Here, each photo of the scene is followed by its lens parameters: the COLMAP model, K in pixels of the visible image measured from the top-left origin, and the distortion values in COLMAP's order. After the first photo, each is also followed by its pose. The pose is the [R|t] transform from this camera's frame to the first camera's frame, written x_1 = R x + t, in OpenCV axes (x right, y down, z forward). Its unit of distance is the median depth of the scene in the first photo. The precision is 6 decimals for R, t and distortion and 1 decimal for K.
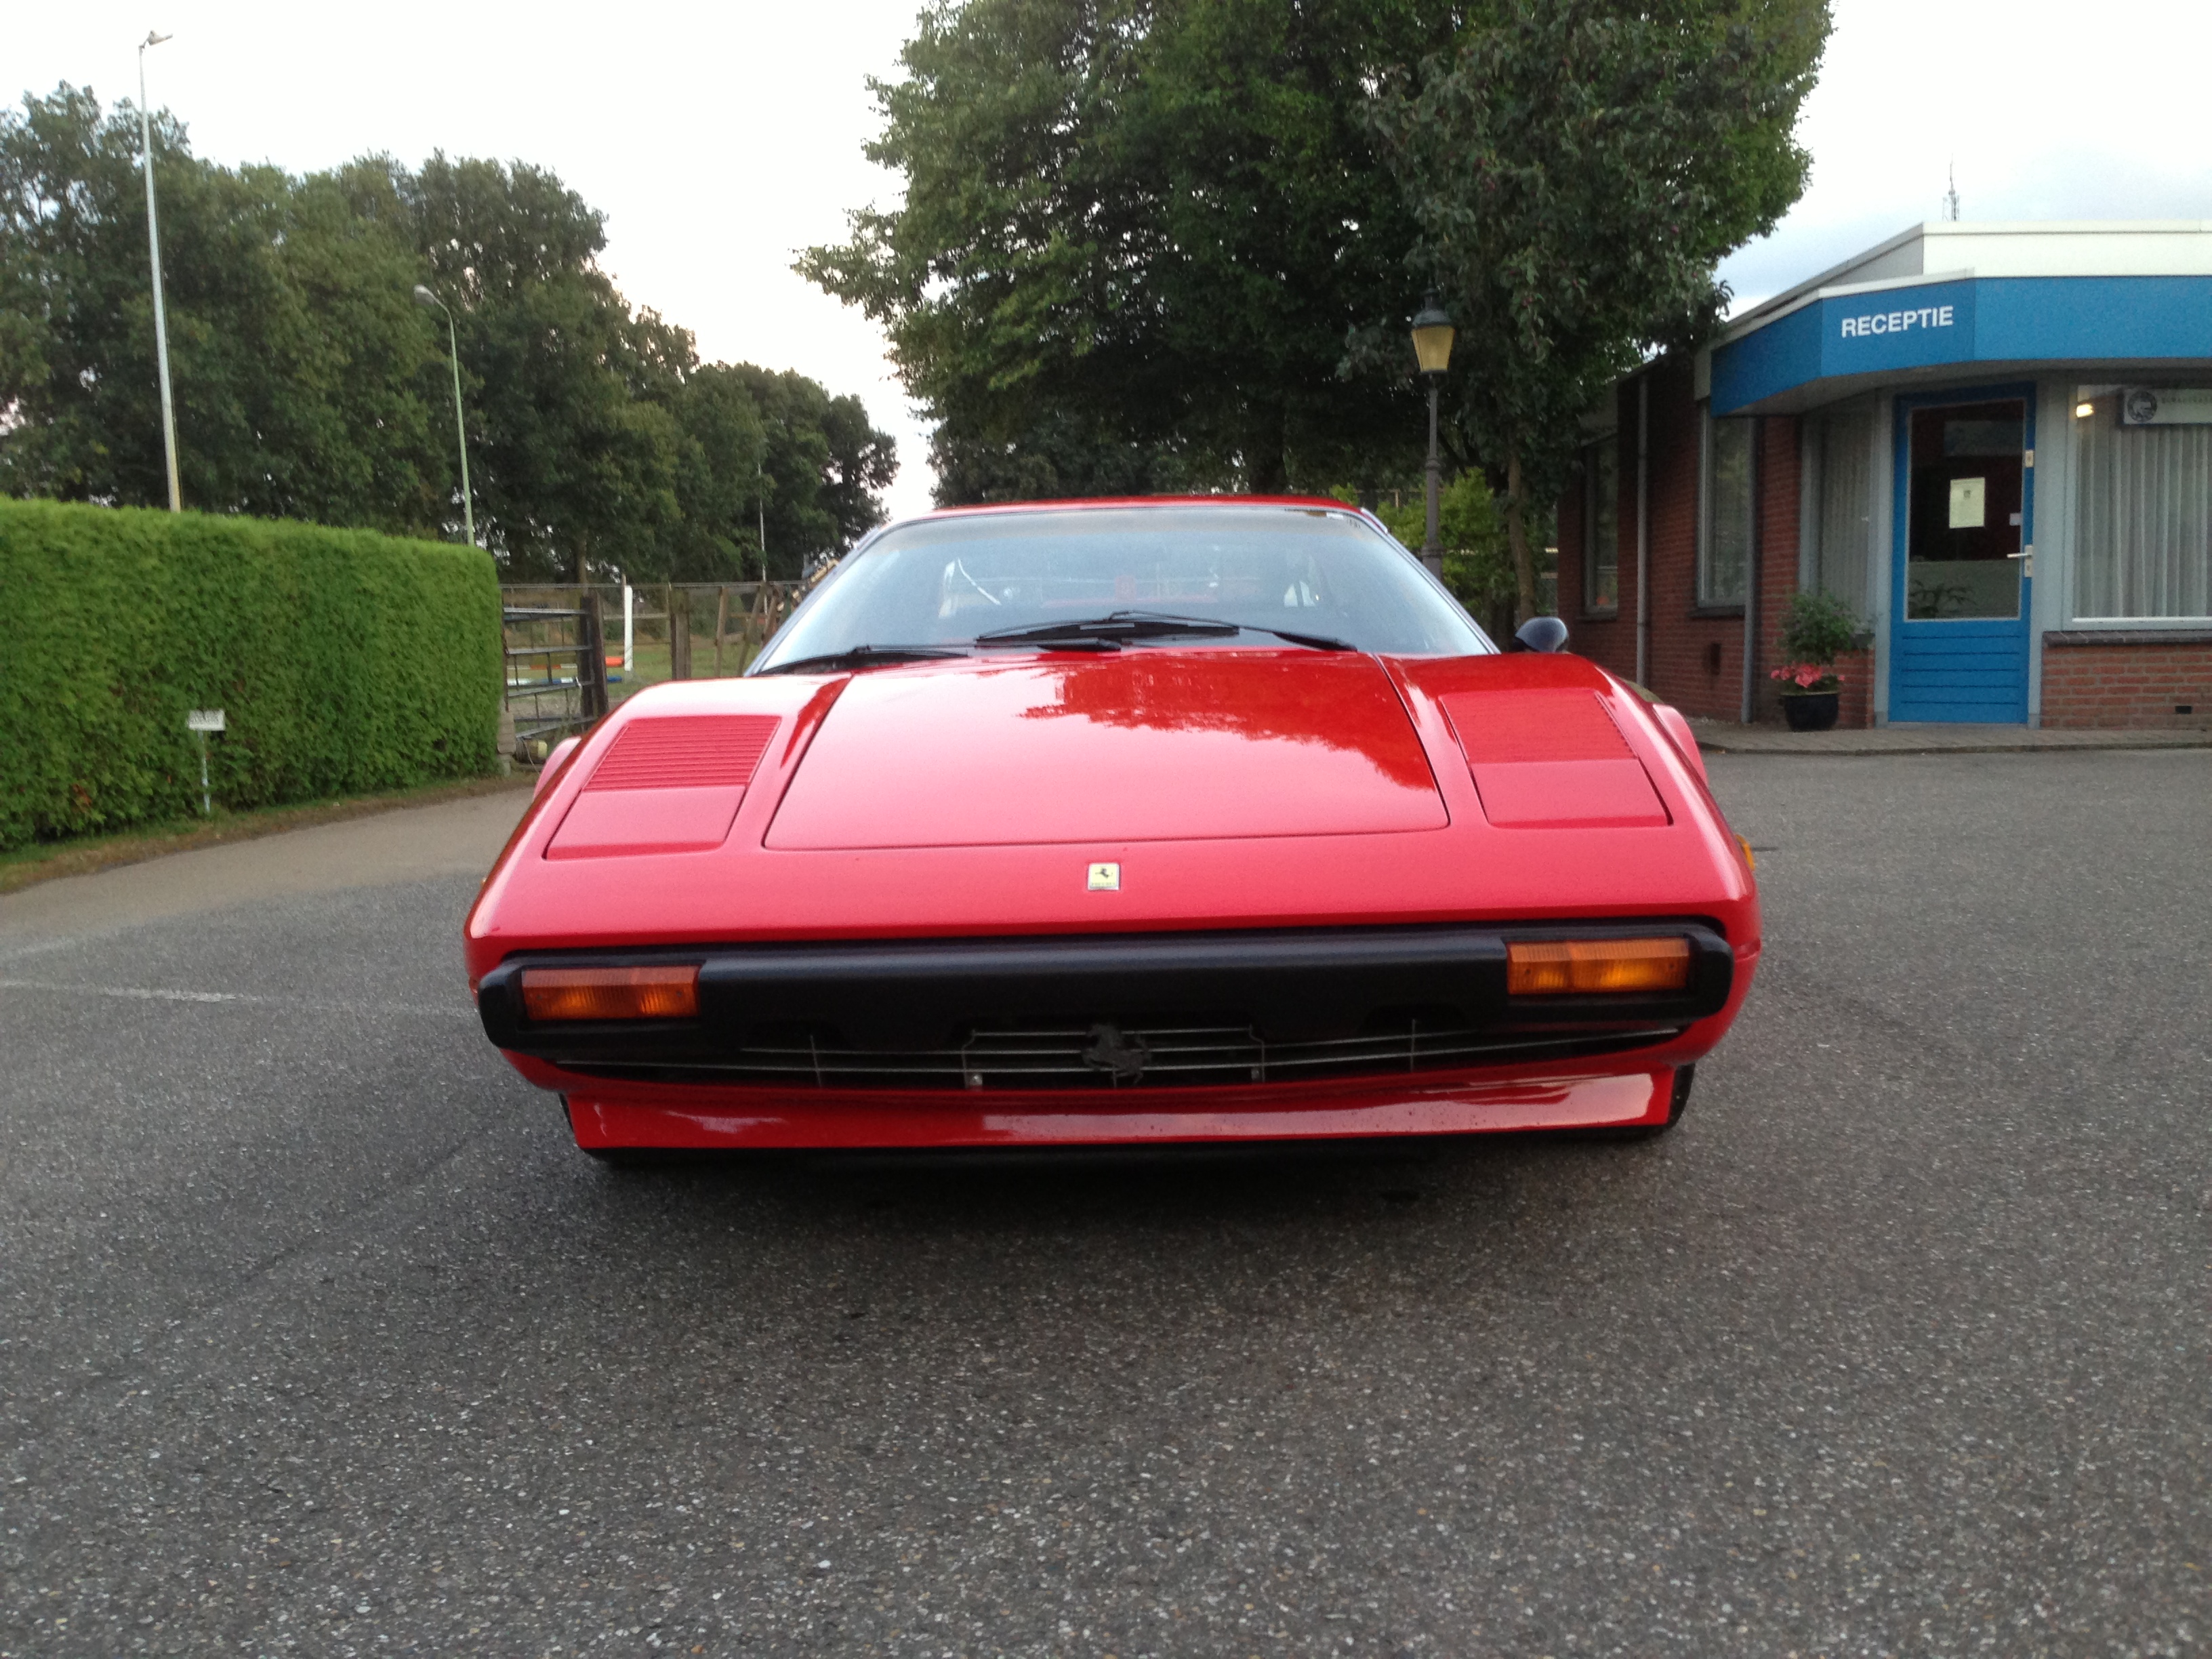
lens RADIAL K [[2084.3, 0, 1147.2], [0, 2084.3, 840.5], [0, 0, 1]] dist [0.165230, -0.337371]
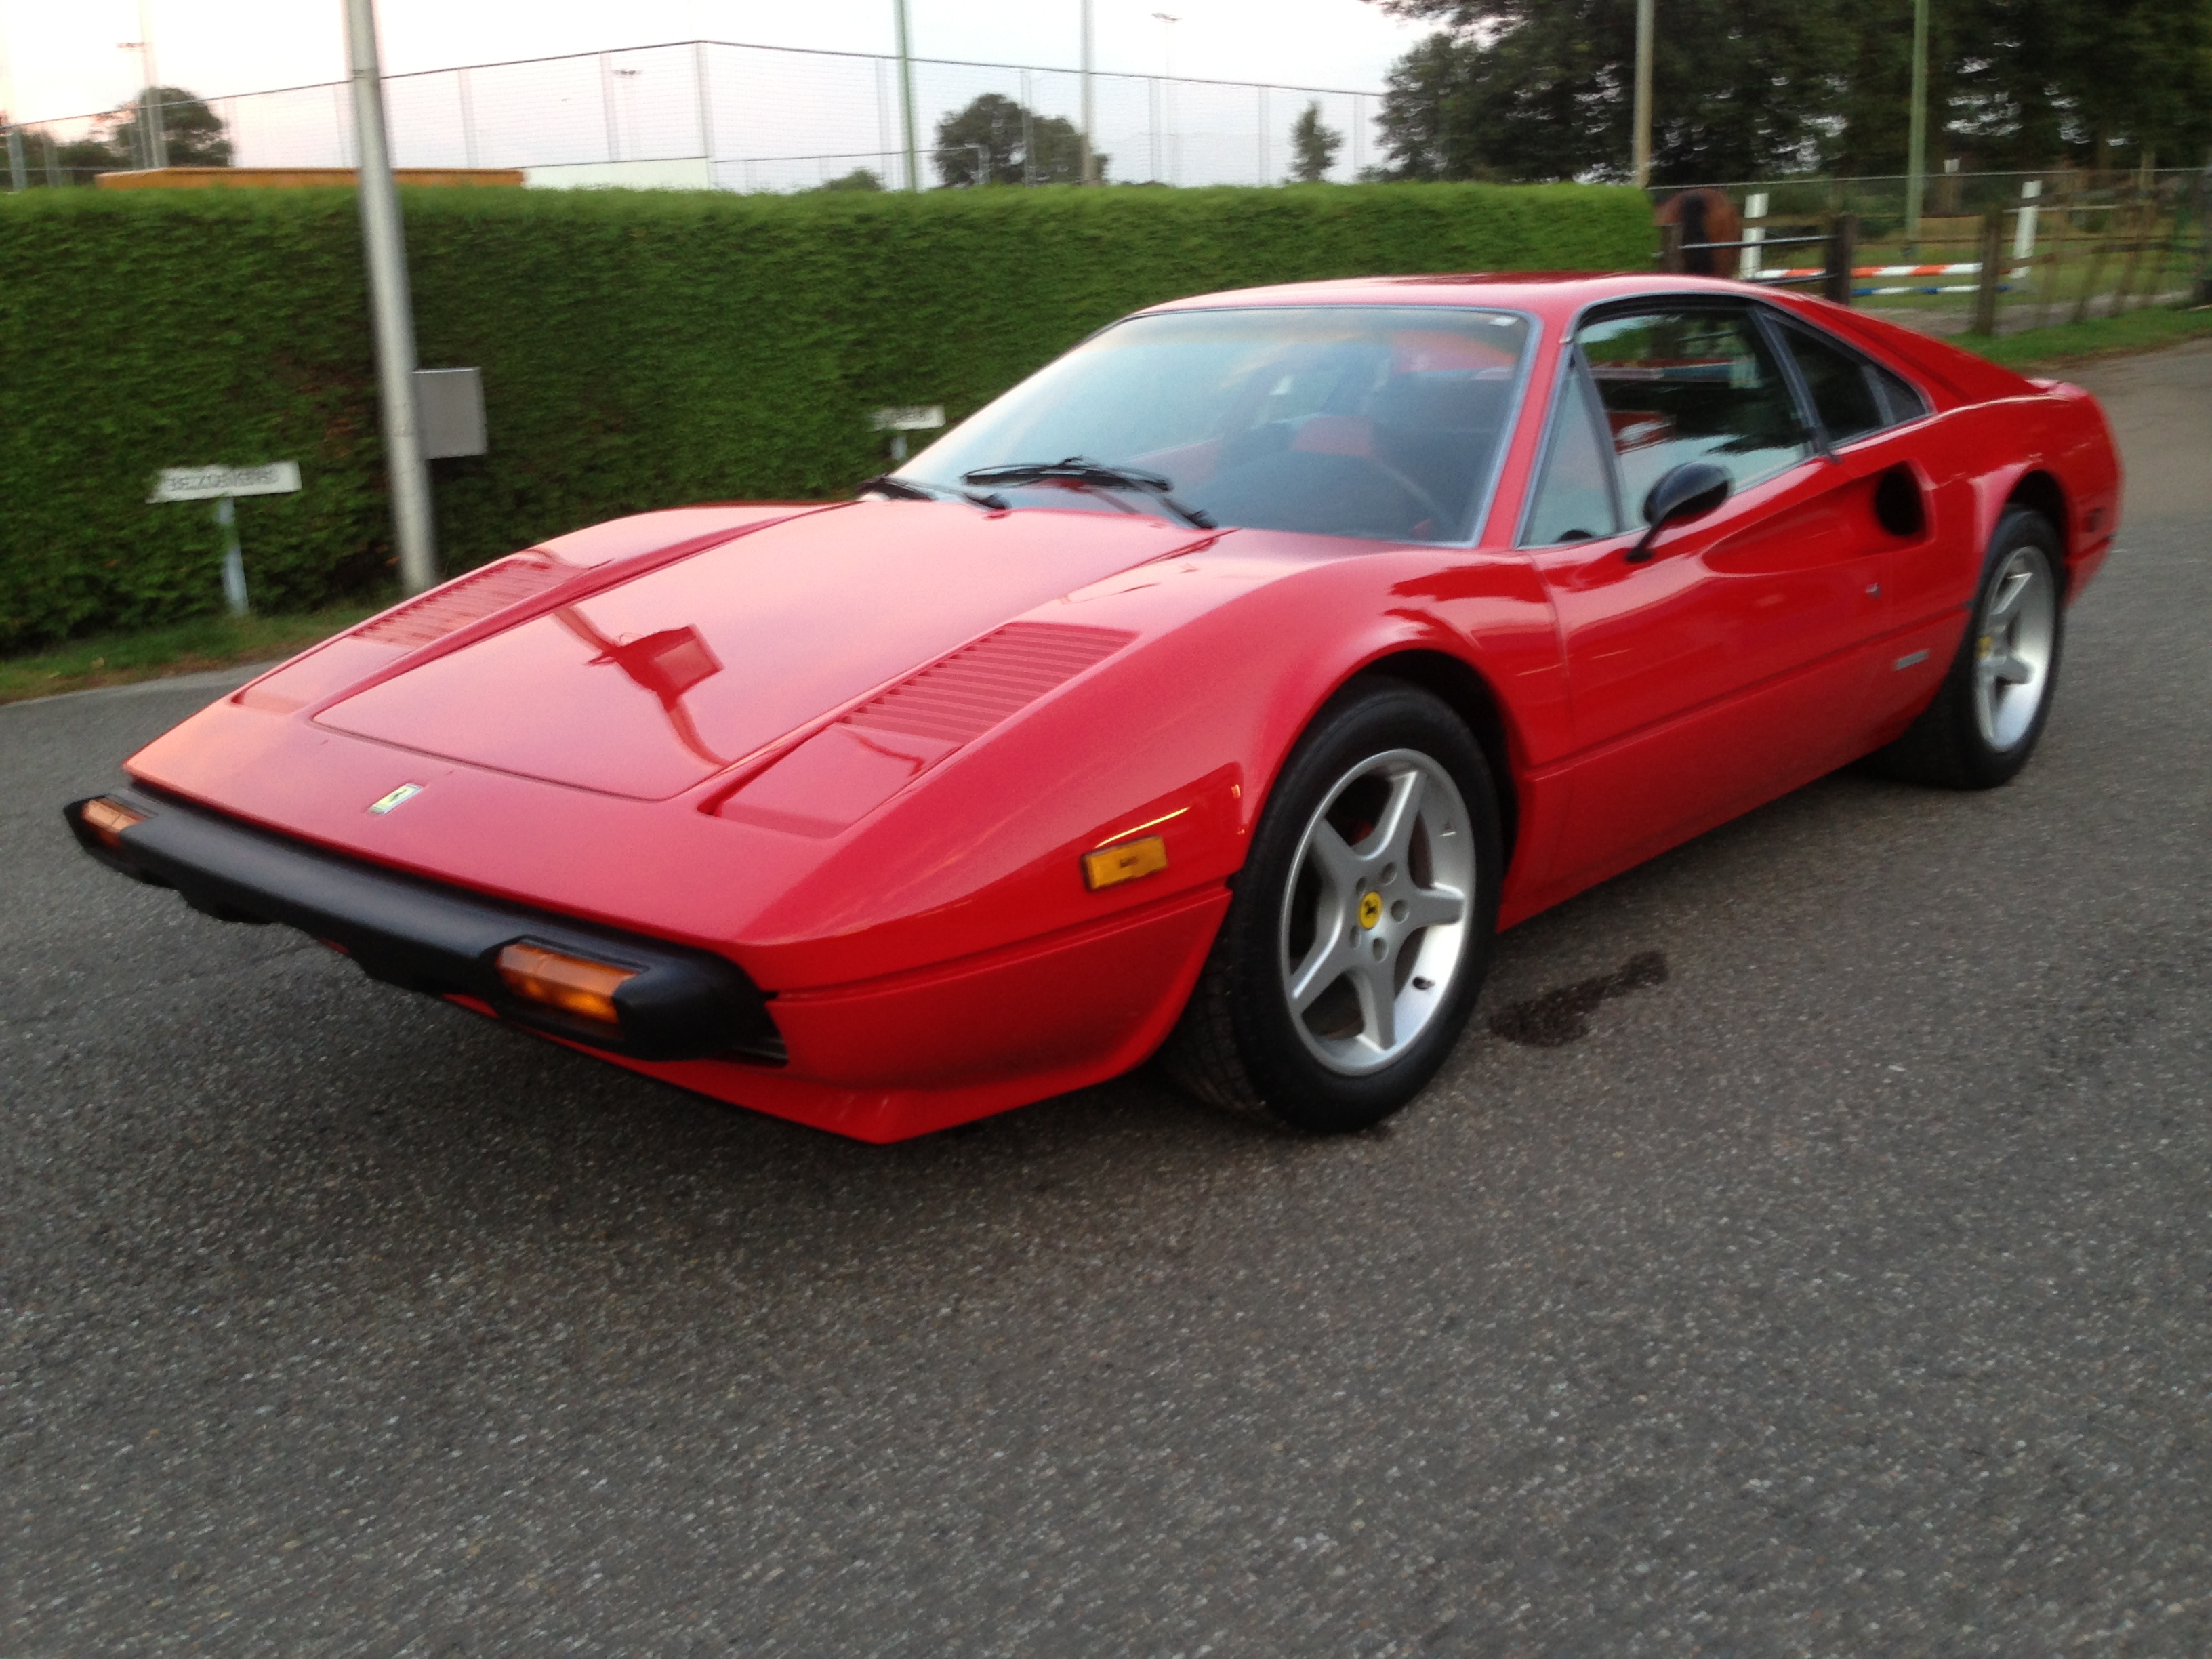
lens RADIAL K [[2084.3, 0, 1147.2], [0, 2084.3, 840.5], [0, 0, 1]] dist [0.165230, -0.337371]
pose [[0.746874, 0.184039, -0.638991, 0.893999], [-0.054039, 0.974558, 0.217524, -0.203300], [0.662766, -0.127933, 0.737817, 0.403640]]
